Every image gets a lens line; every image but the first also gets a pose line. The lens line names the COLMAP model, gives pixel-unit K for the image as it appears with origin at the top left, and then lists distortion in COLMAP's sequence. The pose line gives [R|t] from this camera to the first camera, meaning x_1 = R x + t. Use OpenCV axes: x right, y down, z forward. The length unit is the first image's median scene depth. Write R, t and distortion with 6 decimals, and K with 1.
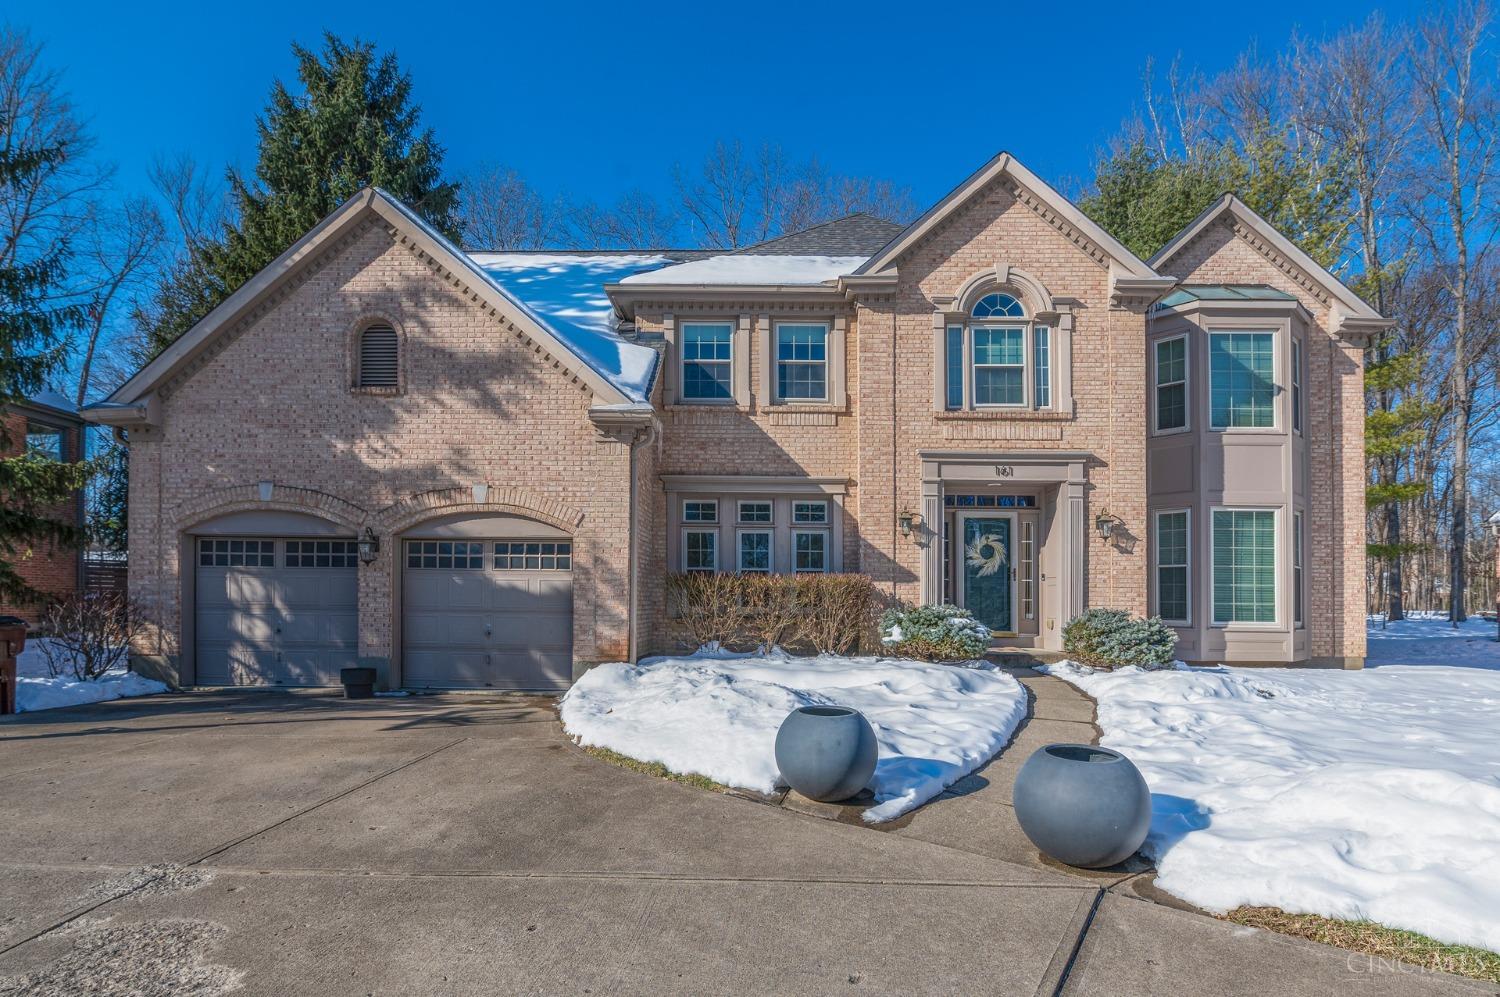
lens RADIAL K [[742.5, 0, 738.9], [0, 742.5, 567.3], [0, 0, 1]] dist [-0.009913, -0.002539]
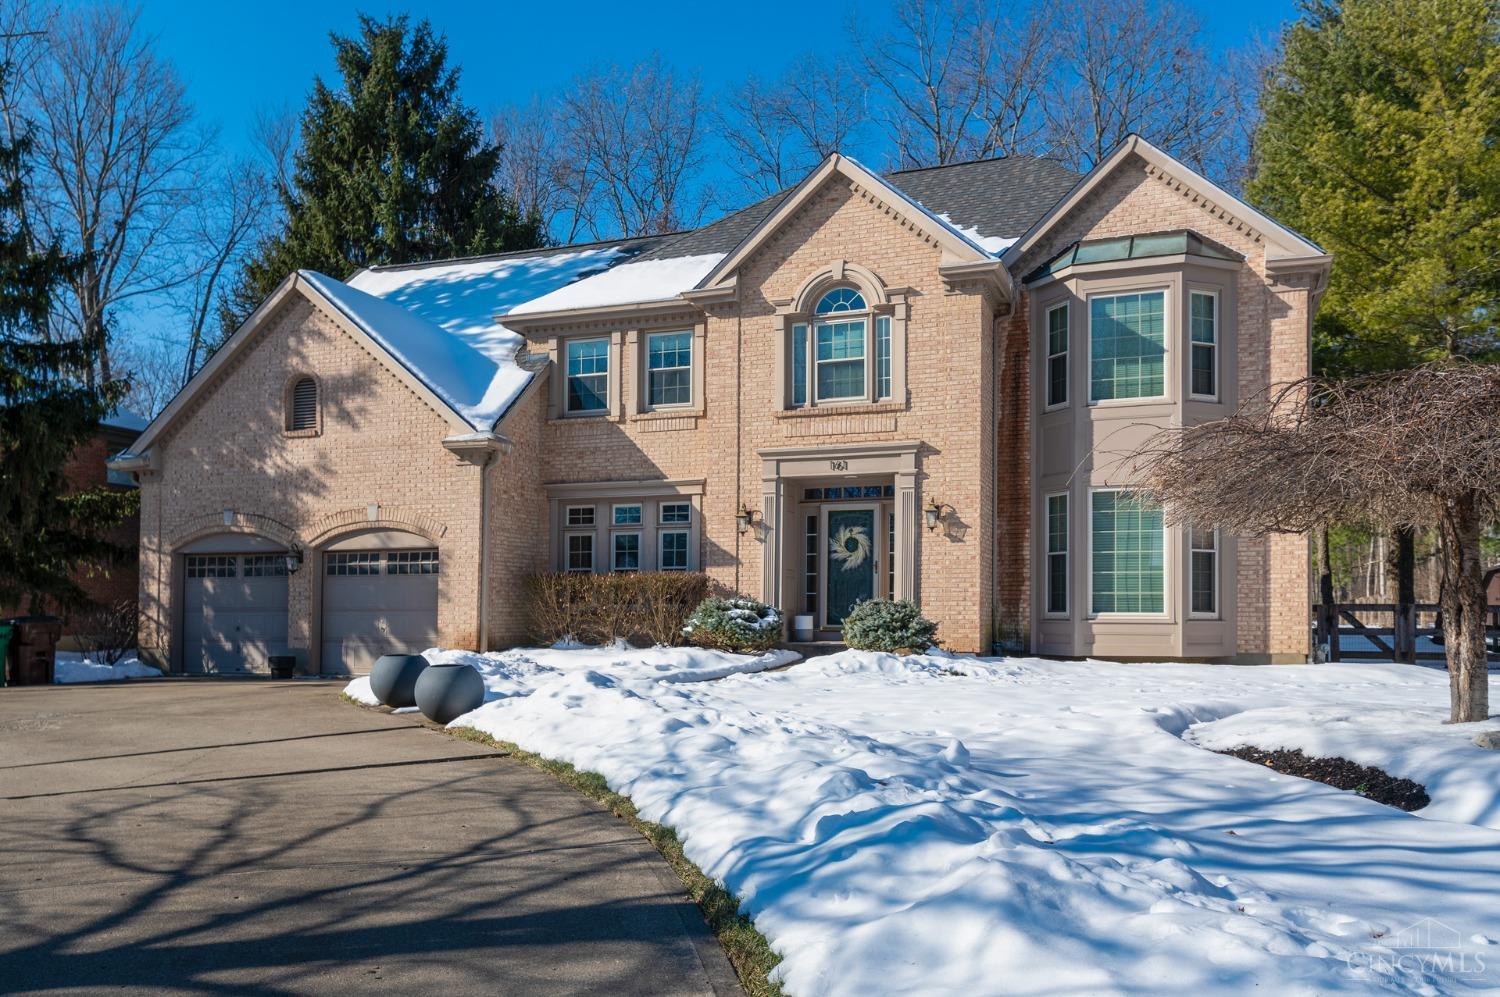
lens RADIAL K [[1247.0, 0, 750.7], [0, 1247.0, 497.5], [0, 0, 1]] dist [0.039358, 0.014263]
pose [[0.943868, -0.044505, -0.327312, 0.777790], [0.026106, 0.997833, -0.060395, 0.013716], [0.329290, 0.048460, 0.942984, -0.628249]]
